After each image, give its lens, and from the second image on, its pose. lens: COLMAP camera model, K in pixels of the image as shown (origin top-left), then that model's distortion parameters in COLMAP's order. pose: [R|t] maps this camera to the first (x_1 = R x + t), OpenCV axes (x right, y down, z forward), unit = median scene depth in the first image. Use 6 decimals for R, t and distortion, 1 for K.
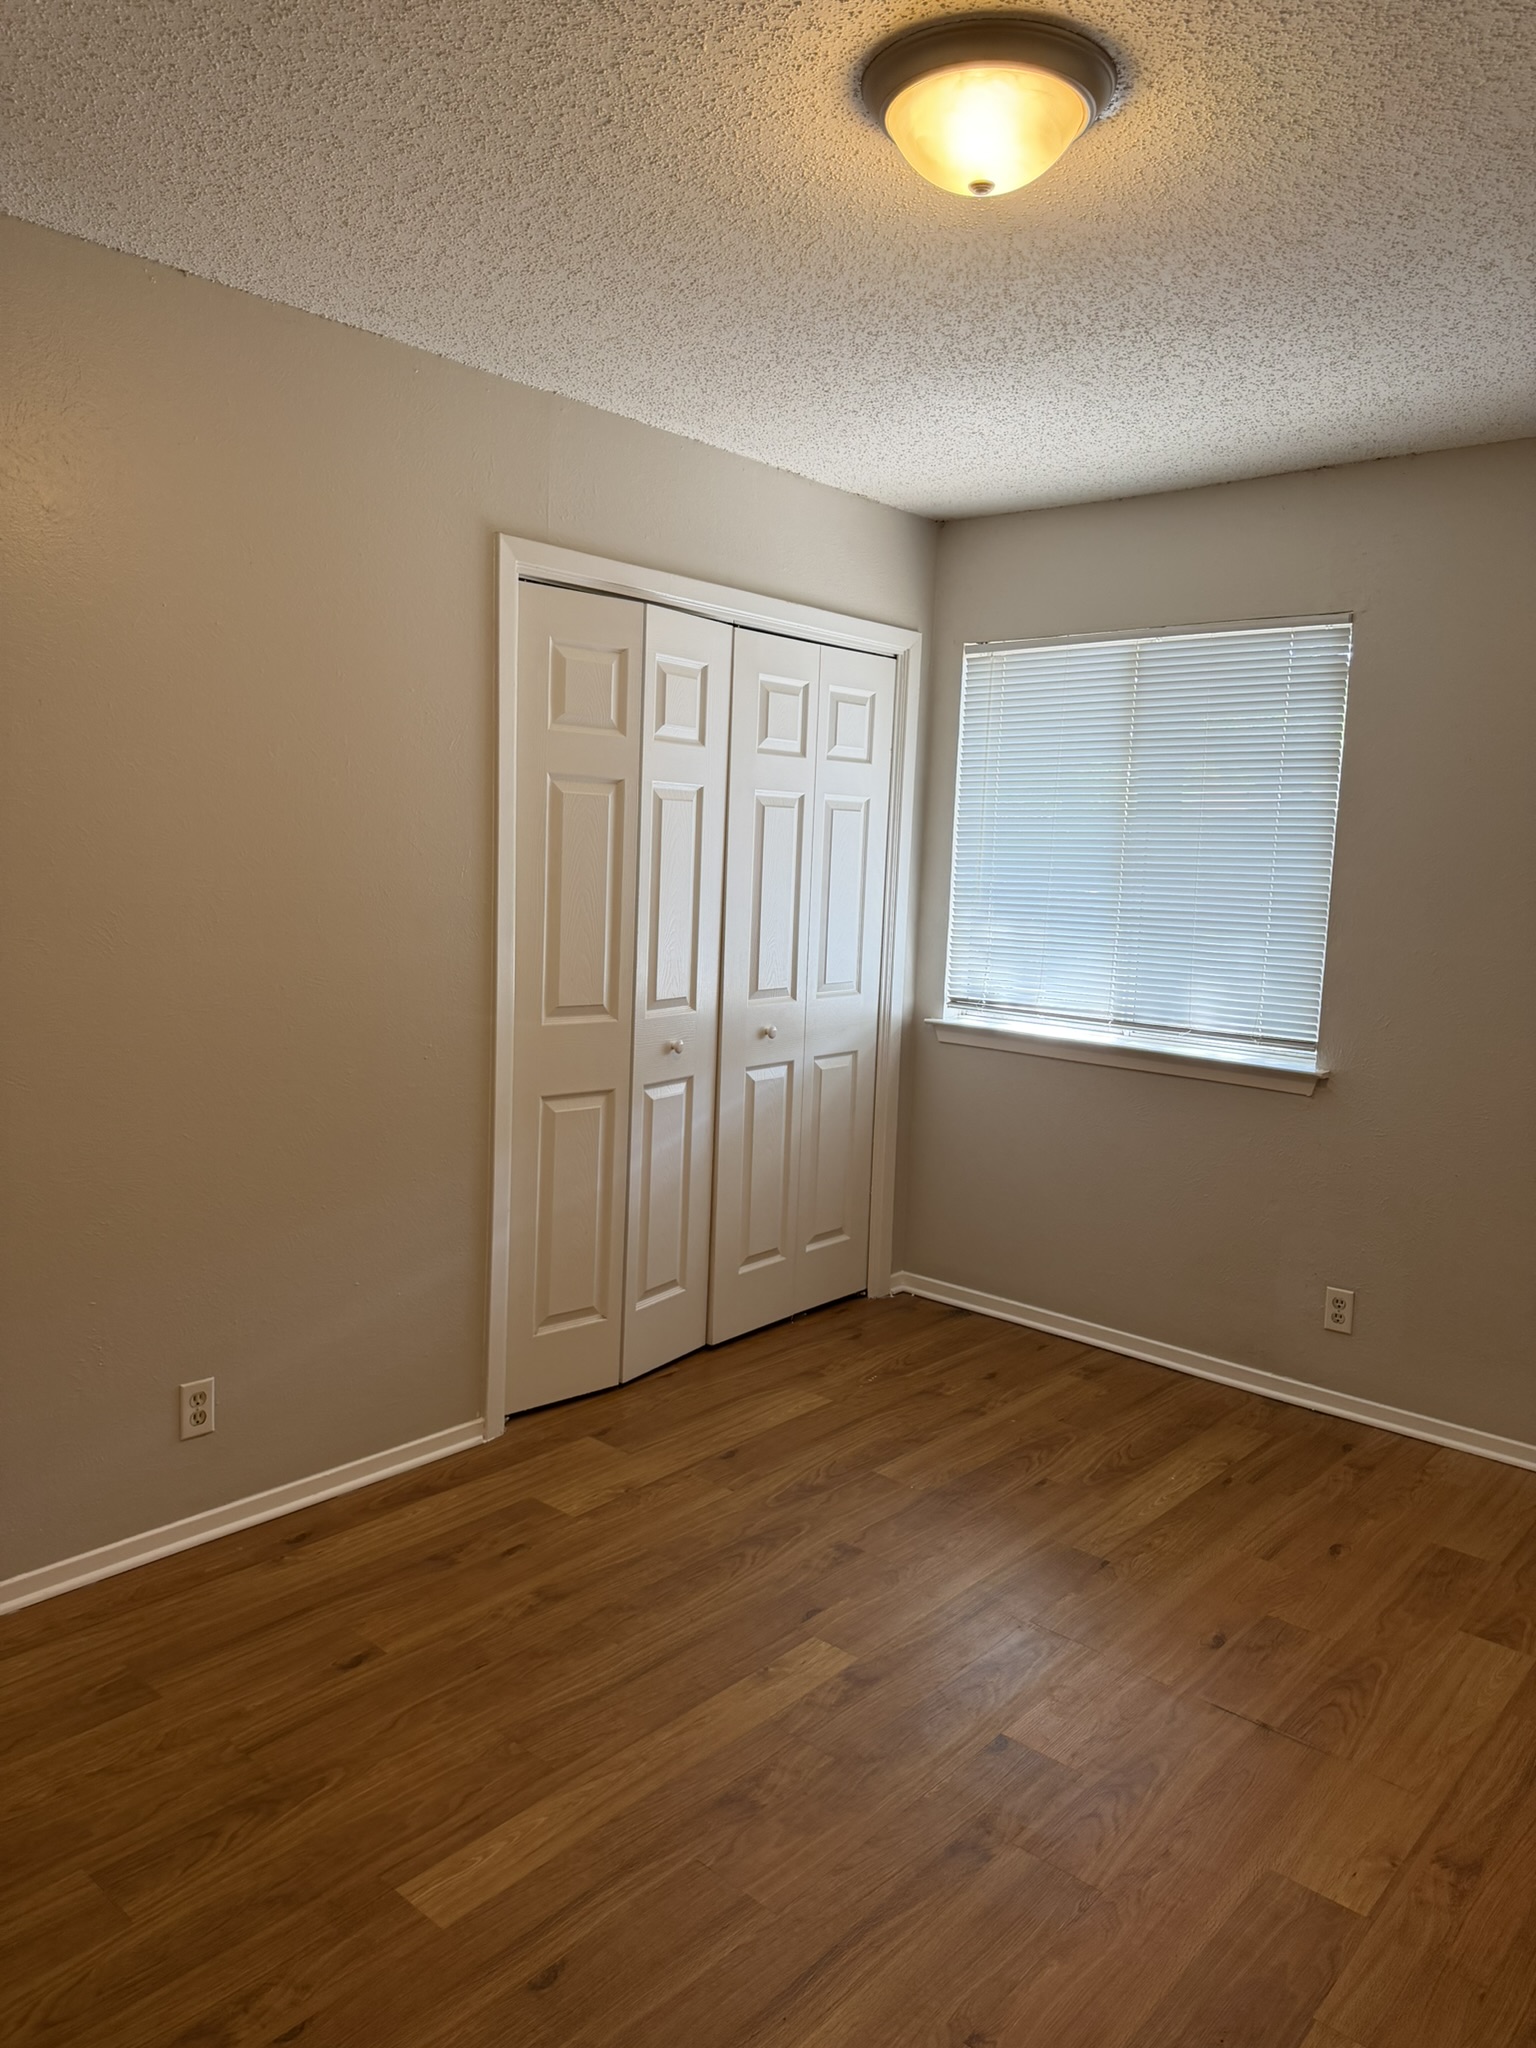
lens RADIAL K [[1451.9, 0, 773.4], [0, 1451.9, 1025.4], [0, 0, 1]] dist [0.076986, -0.103262]
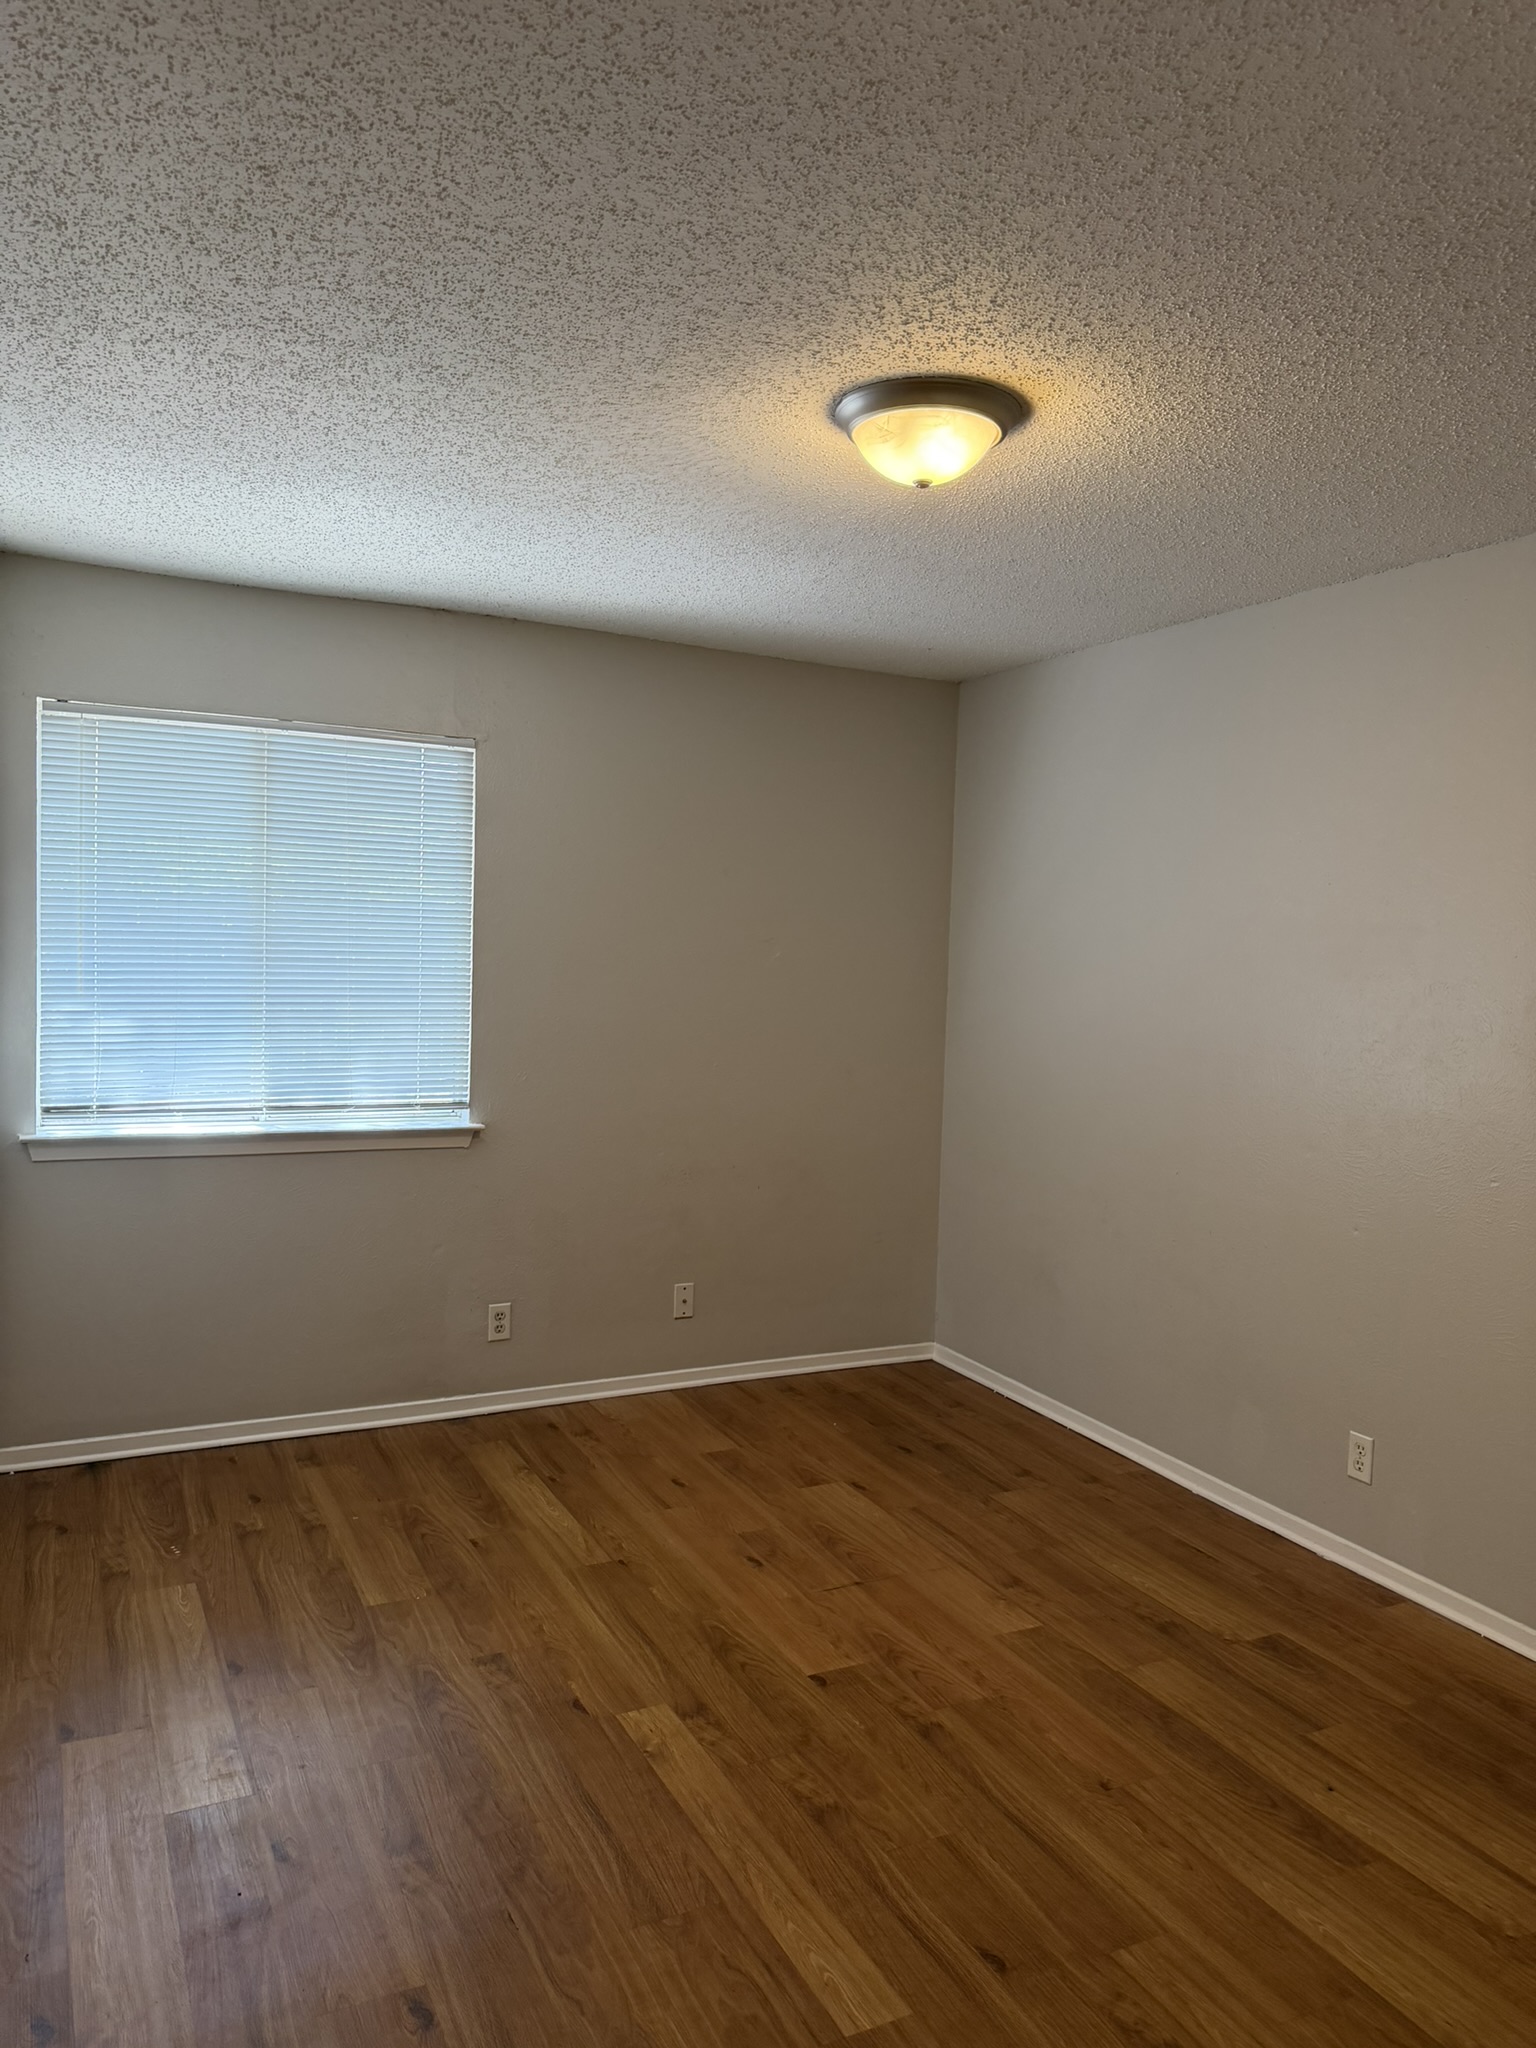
lens RADIAL K [[1451.9, 0, 773.4], [0, 1451.9, 1025.4], [0, 0, 1]] dist [0.076986, -0.103262]
pose [[0.377576, -0.076088, 0.922847, -0.609318], [0.098961, 0.994226, 0.041484, -0.072594], [-0.920675, 0.075663, 0.382926, 0.328566]]
